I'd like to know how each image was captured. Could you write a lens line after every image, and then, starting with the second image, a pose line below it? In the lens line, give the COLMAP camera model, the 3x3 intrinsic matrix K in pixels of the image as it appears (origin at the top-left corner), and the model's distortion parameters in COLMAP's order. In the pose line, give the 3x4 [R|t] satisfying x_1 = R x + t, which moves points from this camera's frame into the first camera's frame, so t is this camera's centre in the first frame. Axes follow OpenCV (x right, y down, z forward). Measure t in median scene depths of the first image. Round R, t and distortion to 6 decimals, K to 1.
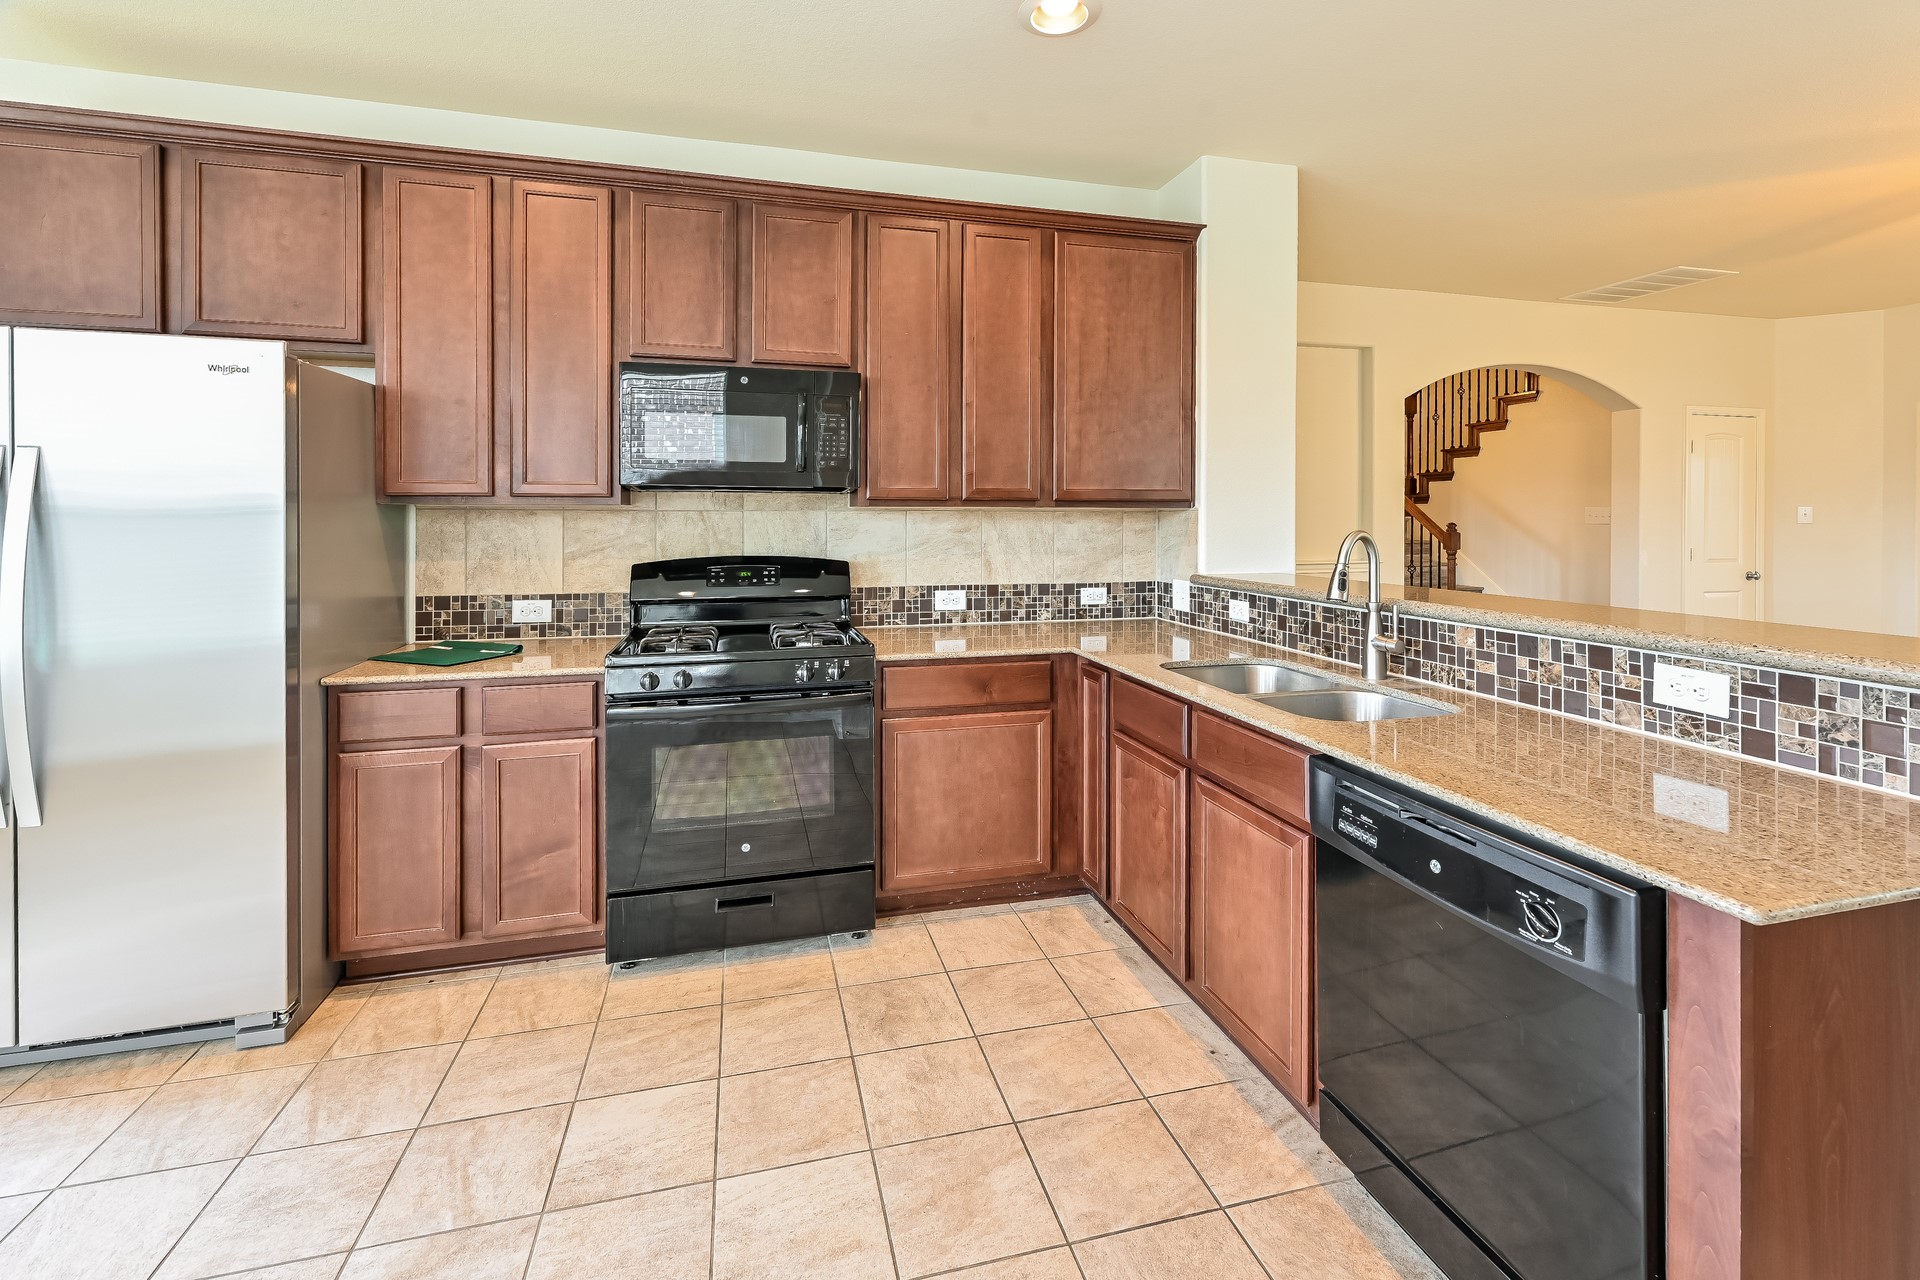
lens RADIAL K [[814.0, 0, 951.1], [0, 814.0, 511.6], [0, 0, 1]] dist [-0.002137, -0.000125]
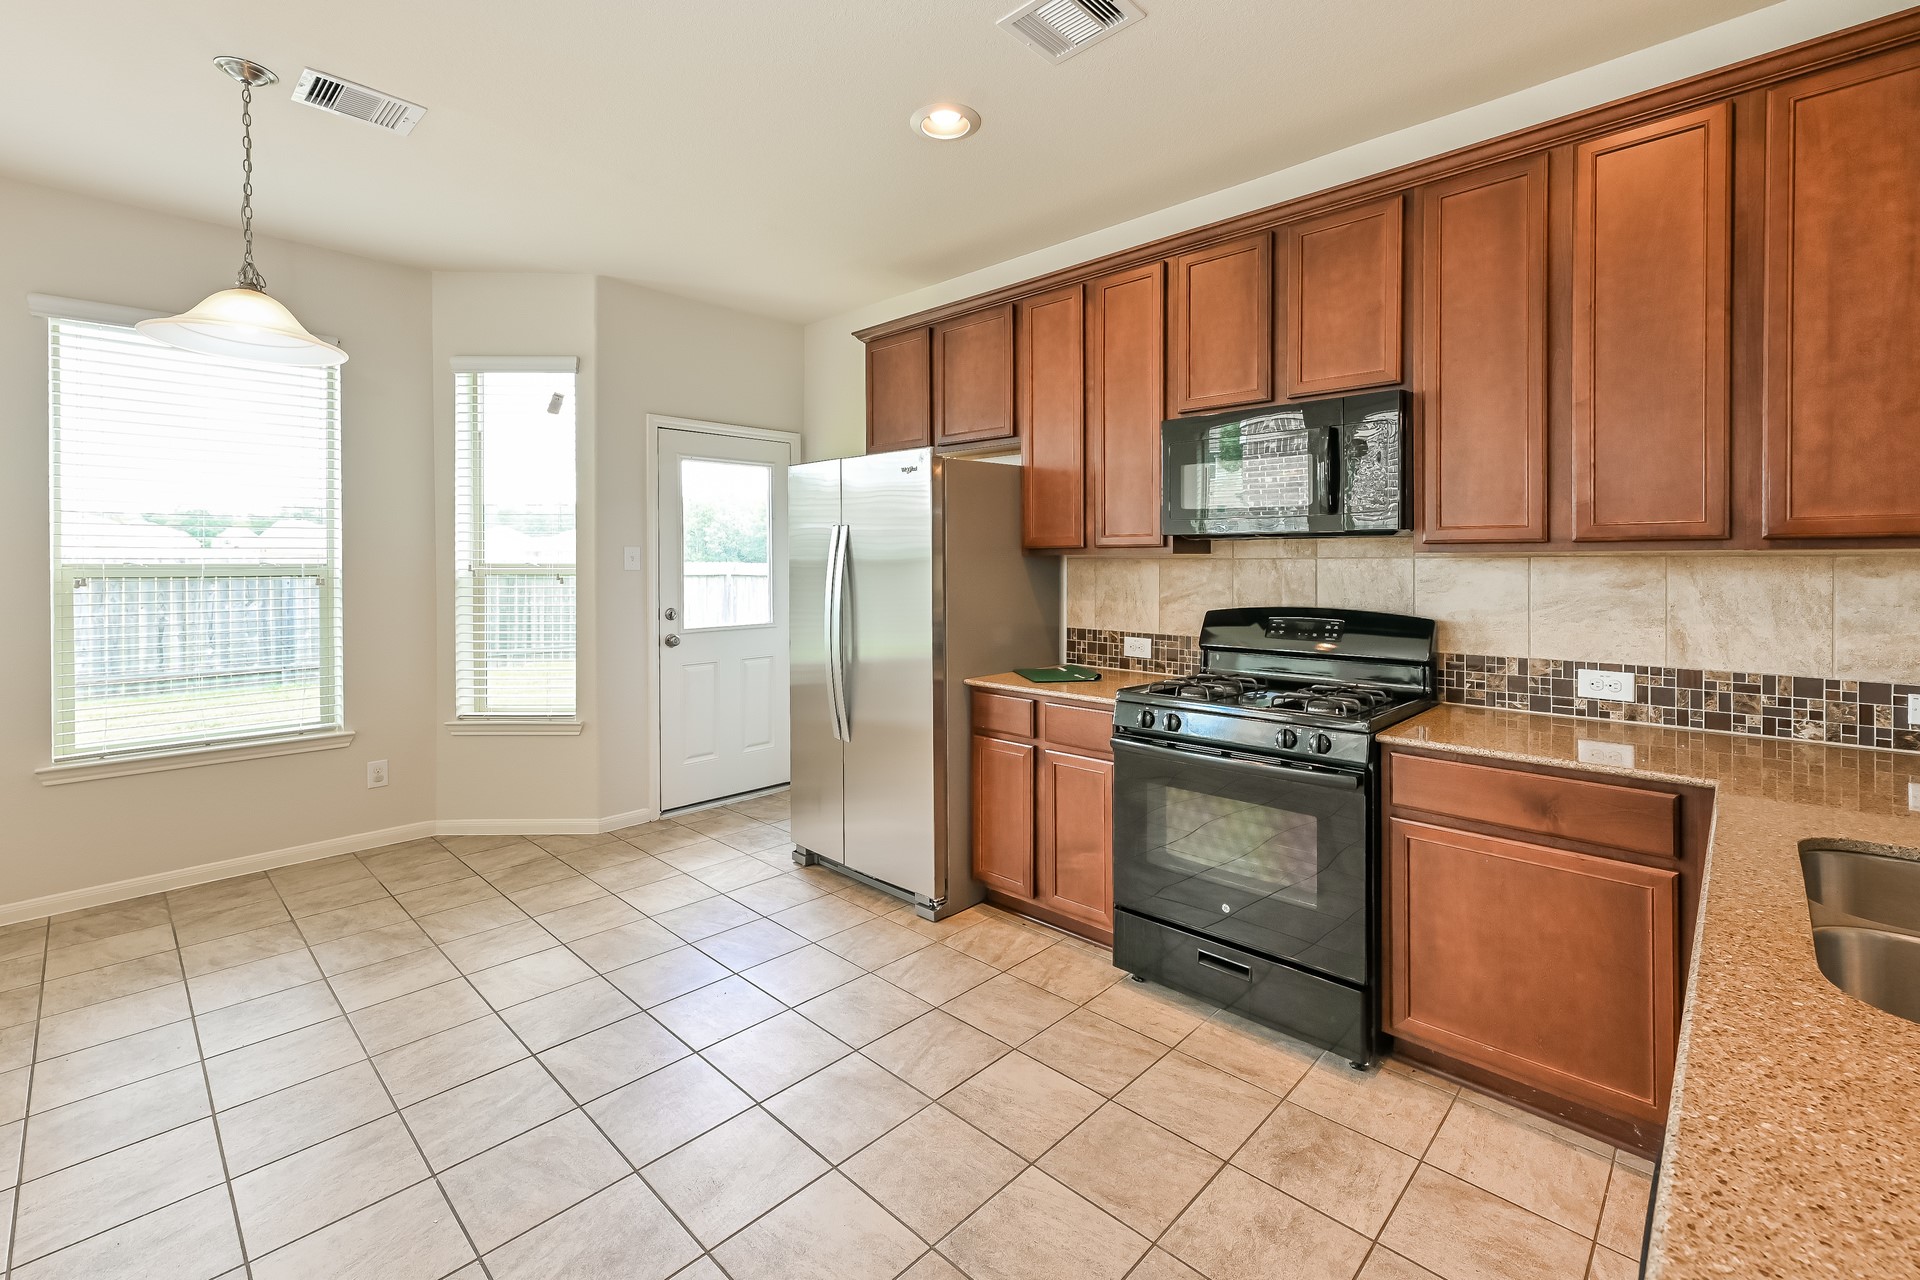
lens RADIAL K [[826.3, 0, 961.8], [0, 826.3, 556.4], [0, 0, 1]] dist [0.000954, 0.000100]
pose [[0.527908, -0.007708, -0.849267, 0.348176], [0.007357, 0.999963, -0.004503, -0.002022], [0.849270, -0.003871, 0.527945, 0.181242]]
